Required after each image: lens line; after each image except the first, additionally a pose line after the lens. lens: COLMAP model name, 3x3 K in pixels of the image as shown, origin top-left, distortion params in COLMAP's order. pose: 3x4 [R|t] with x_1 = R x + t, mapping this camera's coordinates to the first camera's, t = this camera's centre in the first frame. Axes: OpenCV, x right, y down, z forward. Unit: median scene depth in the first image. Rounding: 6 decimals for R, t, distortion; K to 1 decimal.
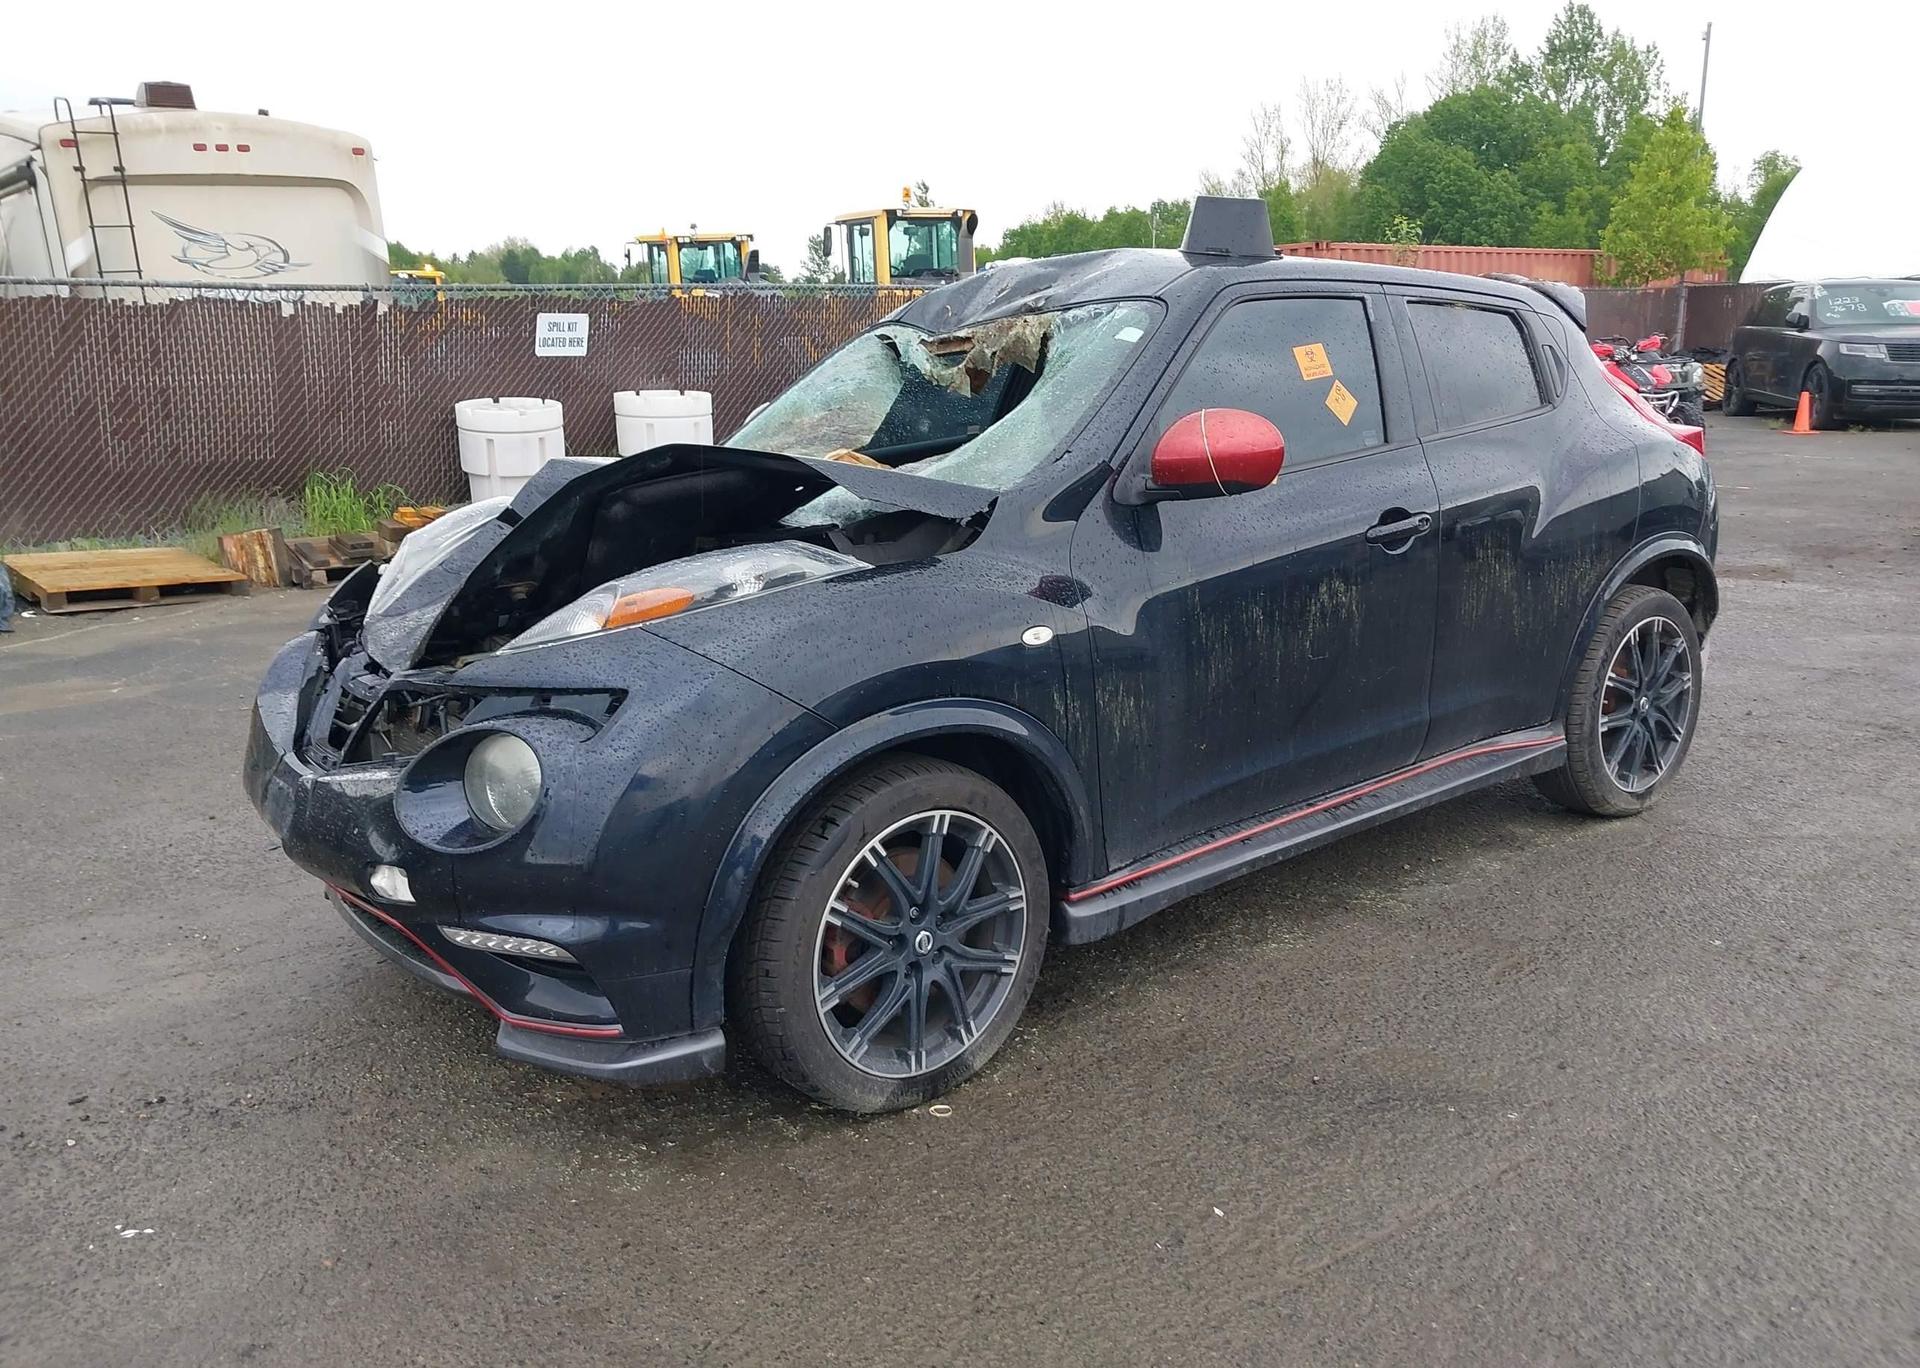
lens RADIAL K [[1560.4, 0, 985.5], [0, 1560.4, 686.2], [0, 0, 1]] dist [0.040495, -0.044934]
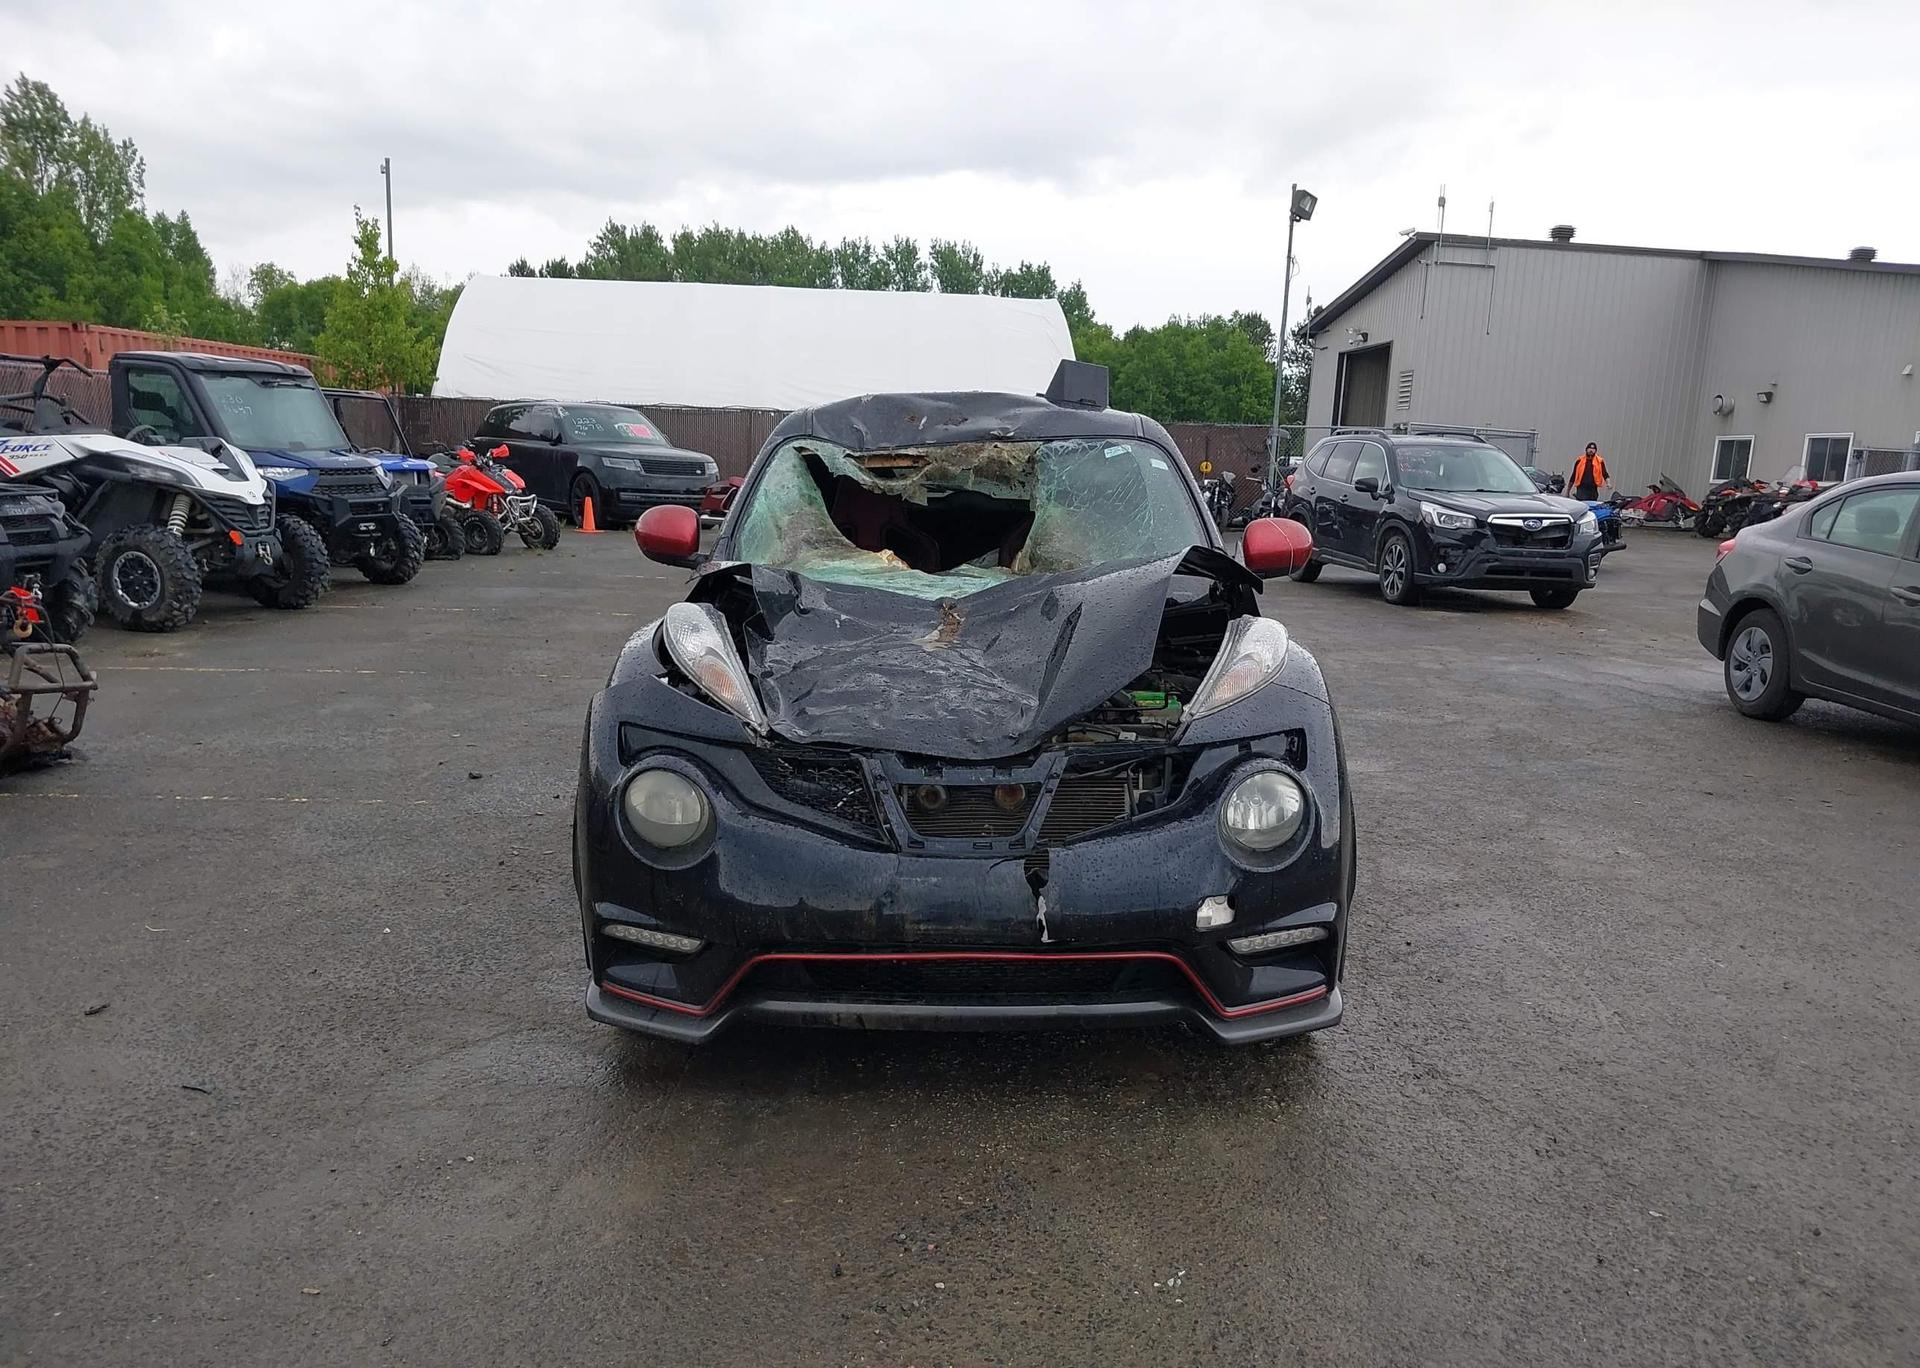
lens RADIAL K [[1560.4, 0, 964.6], [0, 1560.4, 668.3], [0, 0, 1]] dist [0.040495, -0.044934]
pose [[0.625772, -0.070597, 0.776805, -0.790964], [0.126387, 0.991912, -0.011668, -0.038589], [-0.769698, 0.105480, 0.629633, 0.212604]]
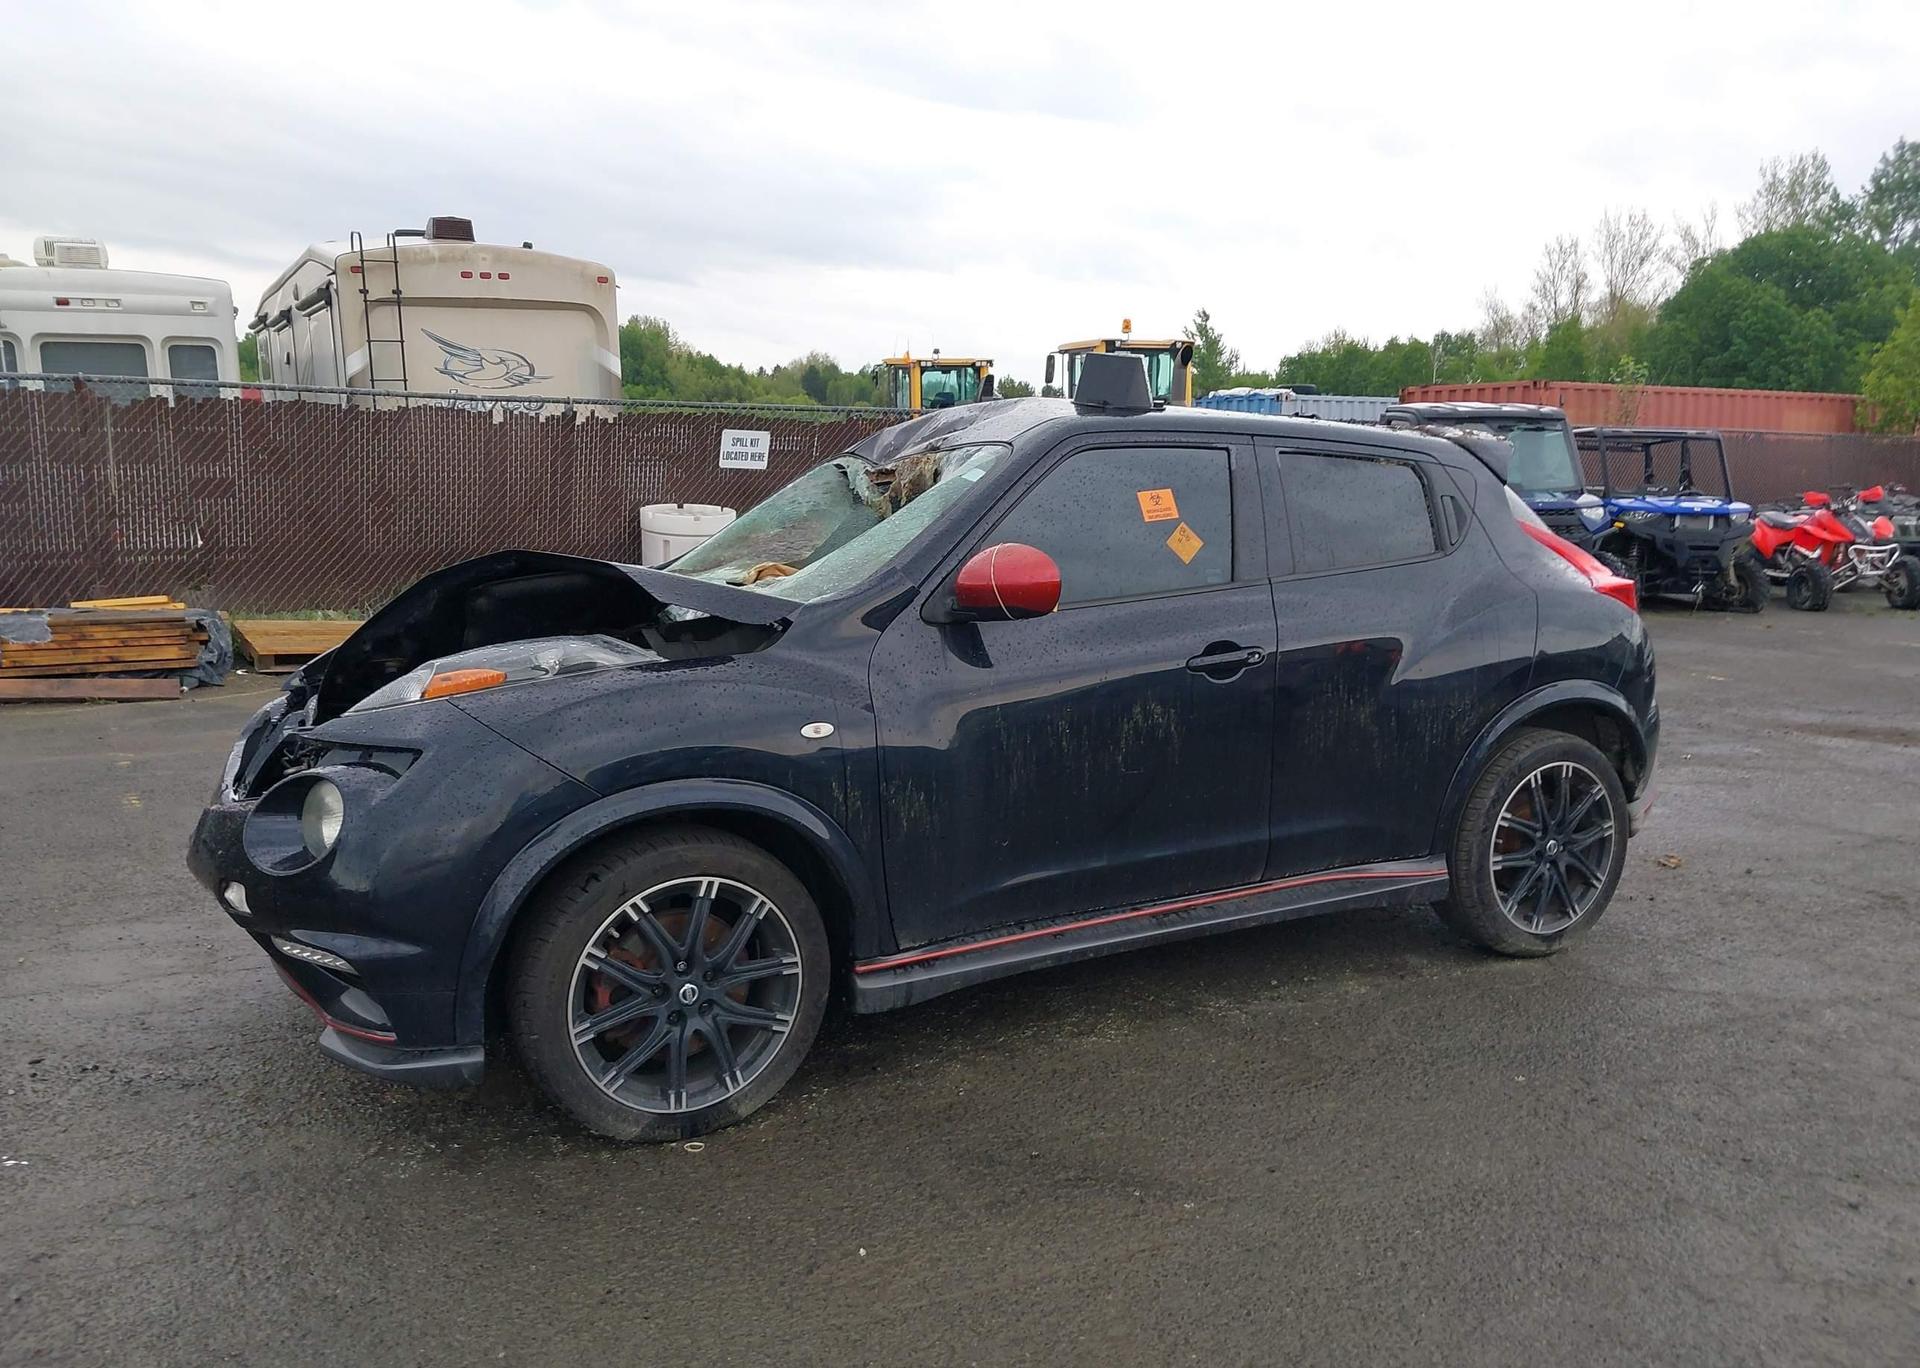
lens RADIAL K [[1560.4, 0, 1013.7], [0, 1560.4, 664.4], [0, 0, 1]] dist [0.040495, -0.044934]
pose [[0.984621, 0.057951, -0.164813, 0.230351], [-0.071960, 0.994167, -0.080337, 0.000317], [0.159196, 0.090962, 0.983048, -0.066005]]
